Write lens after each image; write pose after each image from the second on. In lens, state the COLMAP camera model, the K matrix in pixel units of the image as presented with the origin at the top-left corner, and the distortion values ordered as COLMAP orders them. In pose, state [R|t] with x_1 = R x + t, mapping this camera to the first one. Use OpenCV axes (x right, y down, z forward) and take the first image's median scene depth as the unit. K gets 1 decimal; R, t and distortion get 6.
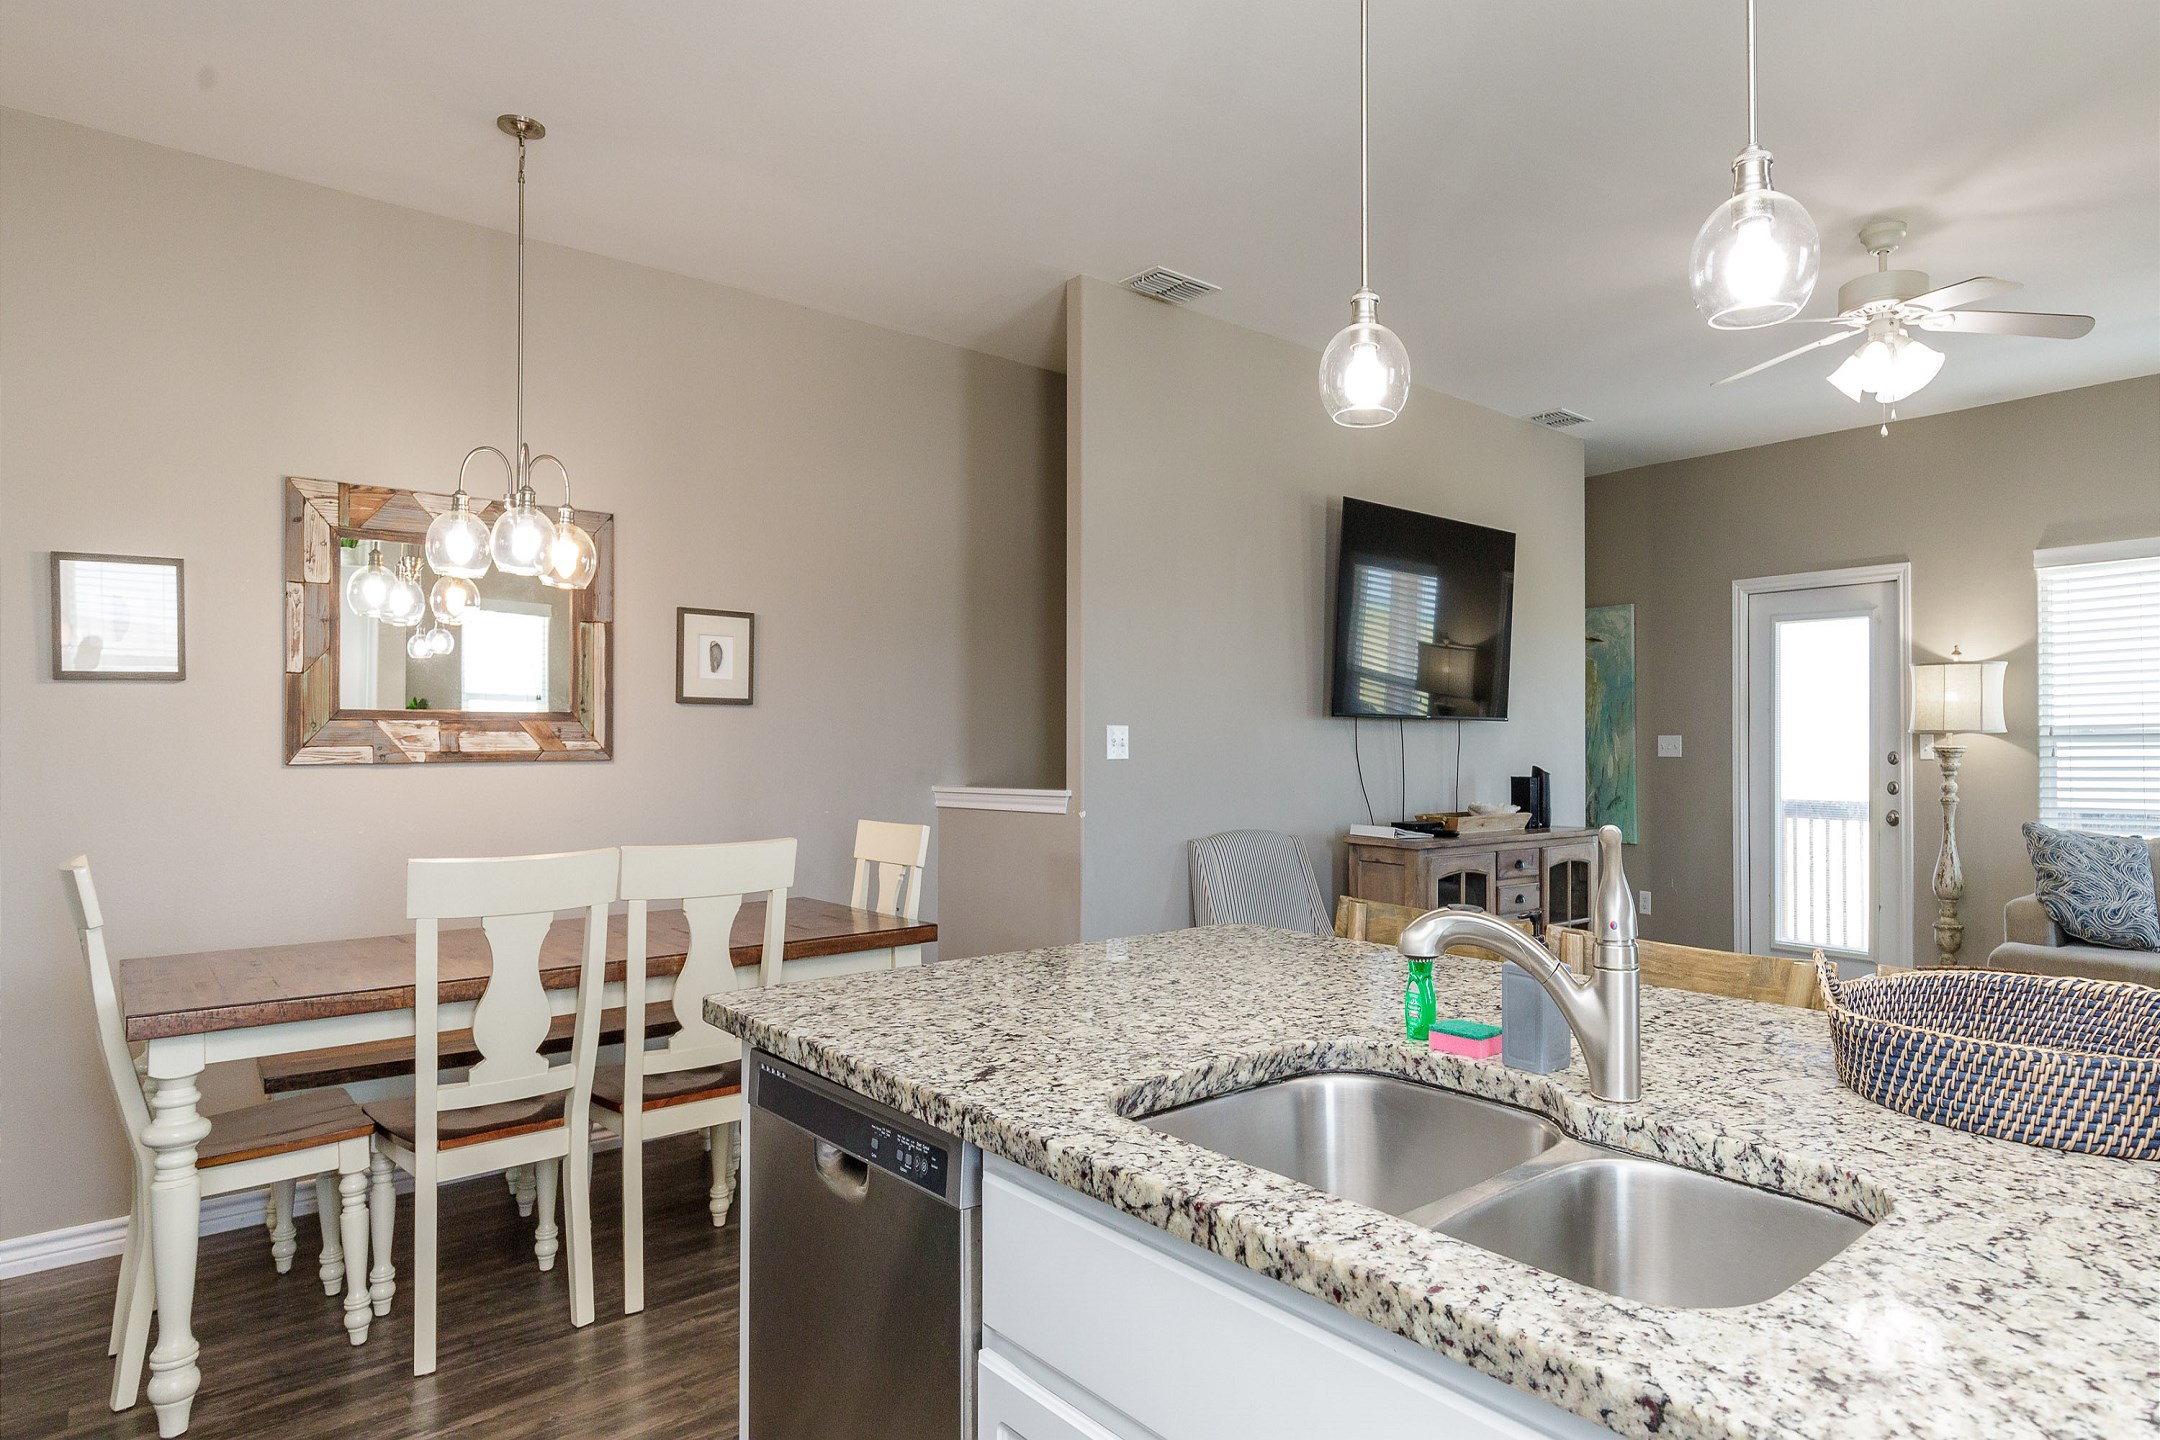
lens RADIAL K [[1136.1, 0, 1080.0], [0, 1136.1, 720.0], [0, 0, 1]] dist [-0.000296, -0.000268]
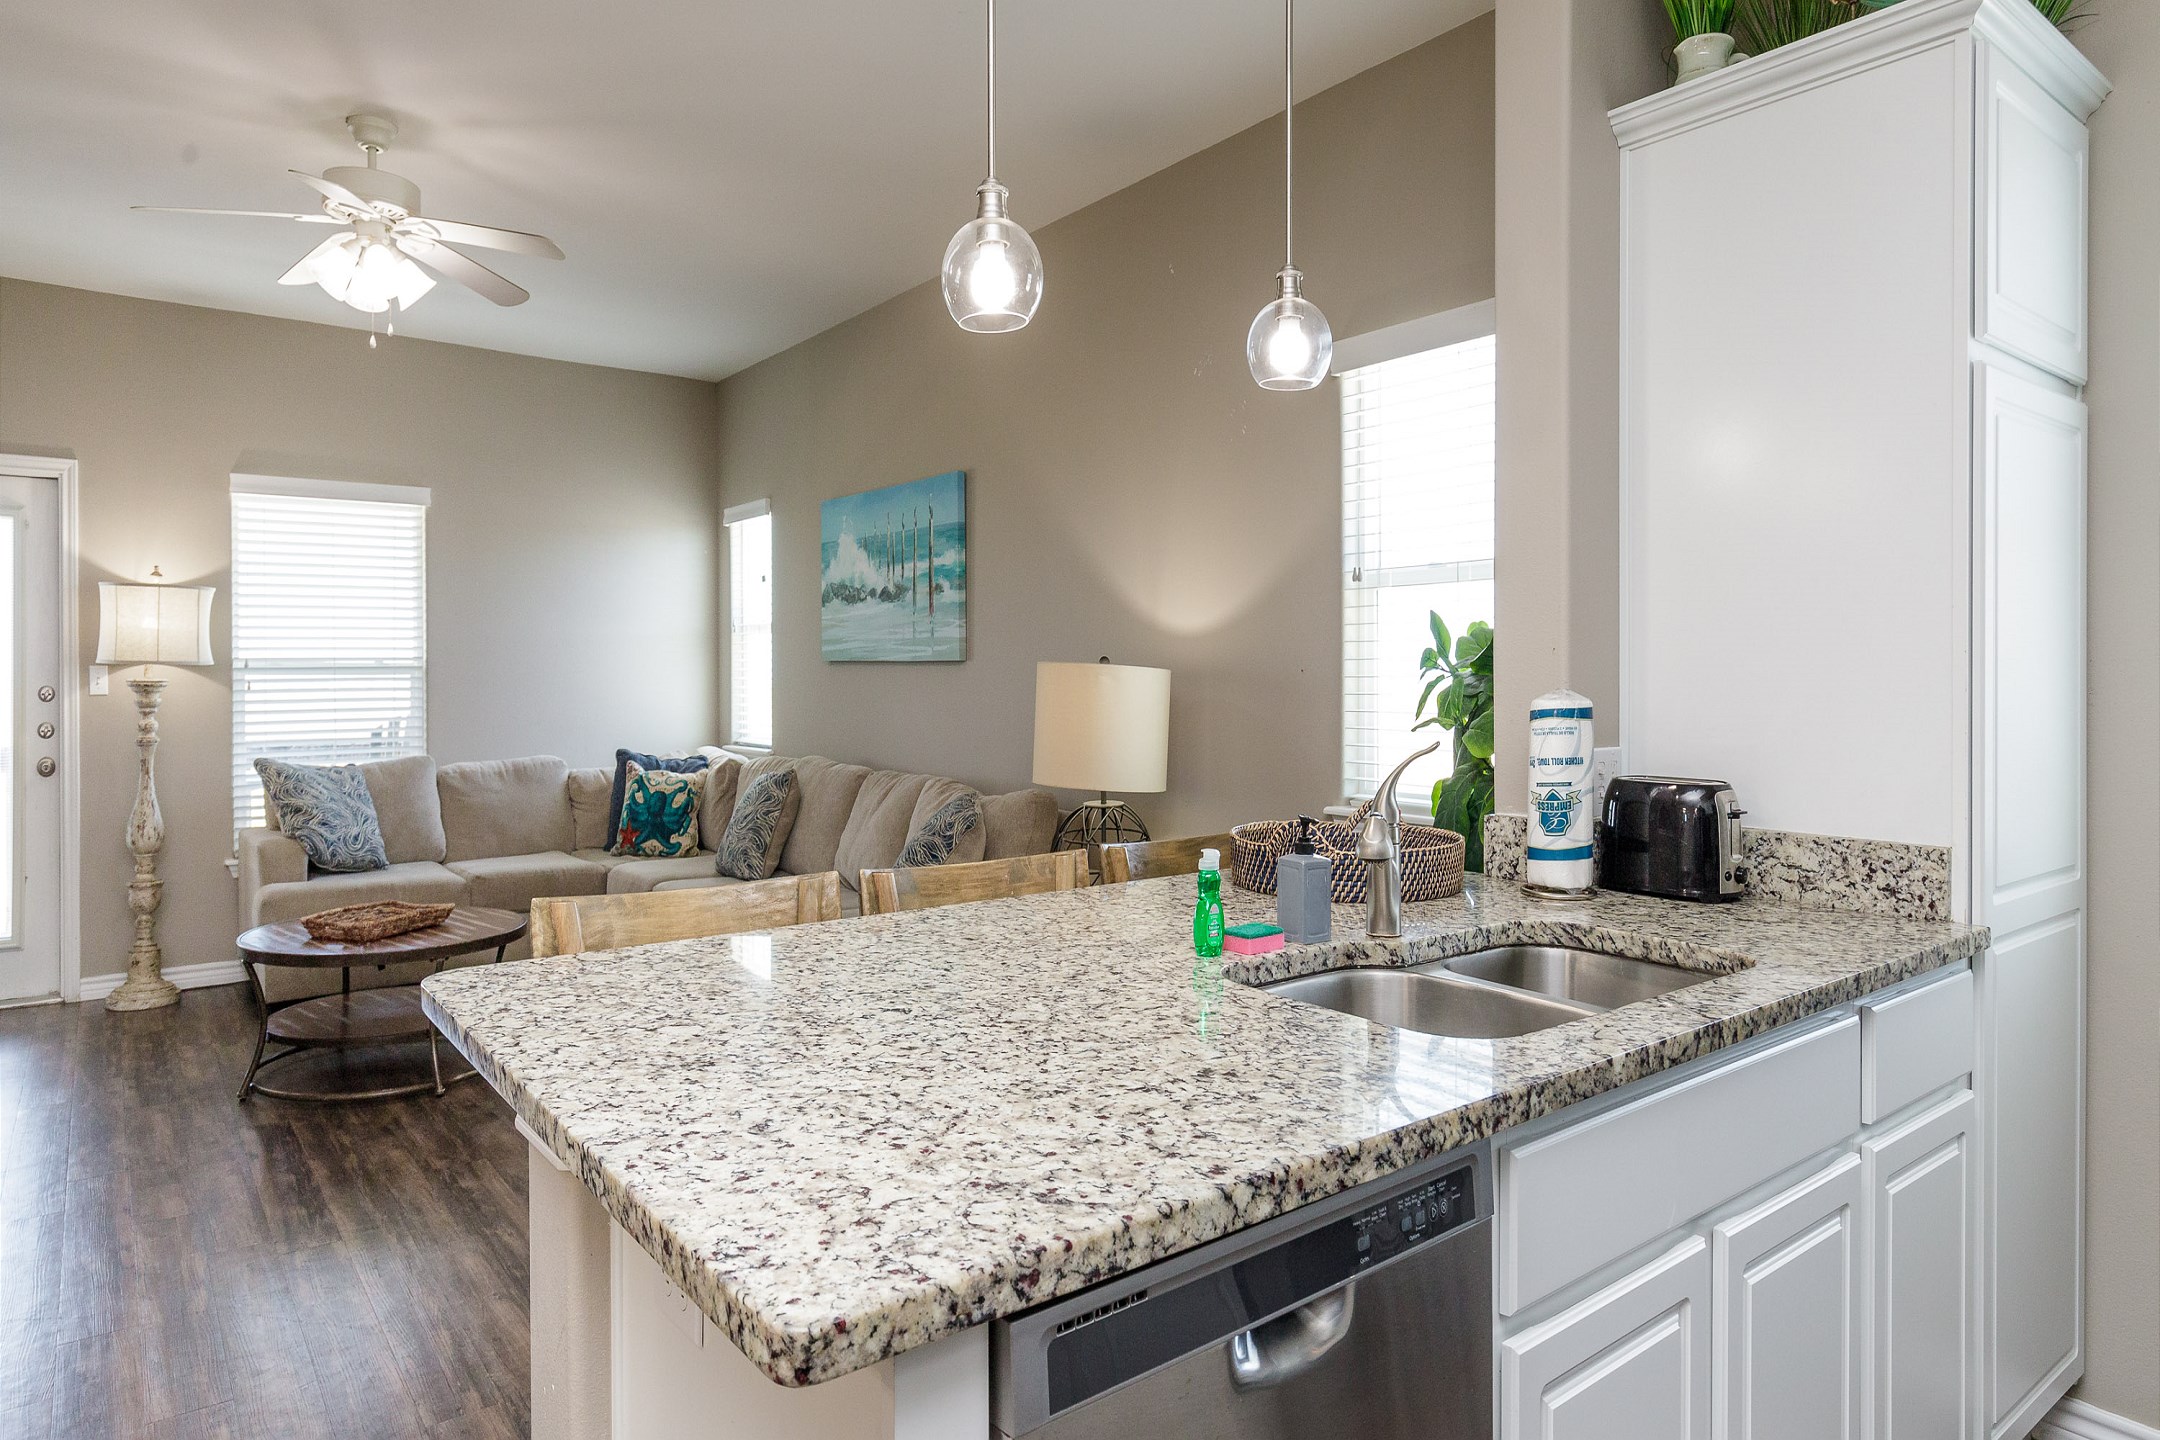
lens RADIAL K [[1285.5, 0, 1084.4], [0, 1285.5, 675.6], [0, 0, 1]] dist [0.003378, 0.000897]
pose [[0.050041, 0.000135, 0.998747, -0.898146], [-0.022415, 0.999748, 0.000988, 0.012706], [-0.998496, -0.022436, 0.050031, 1.018743]]
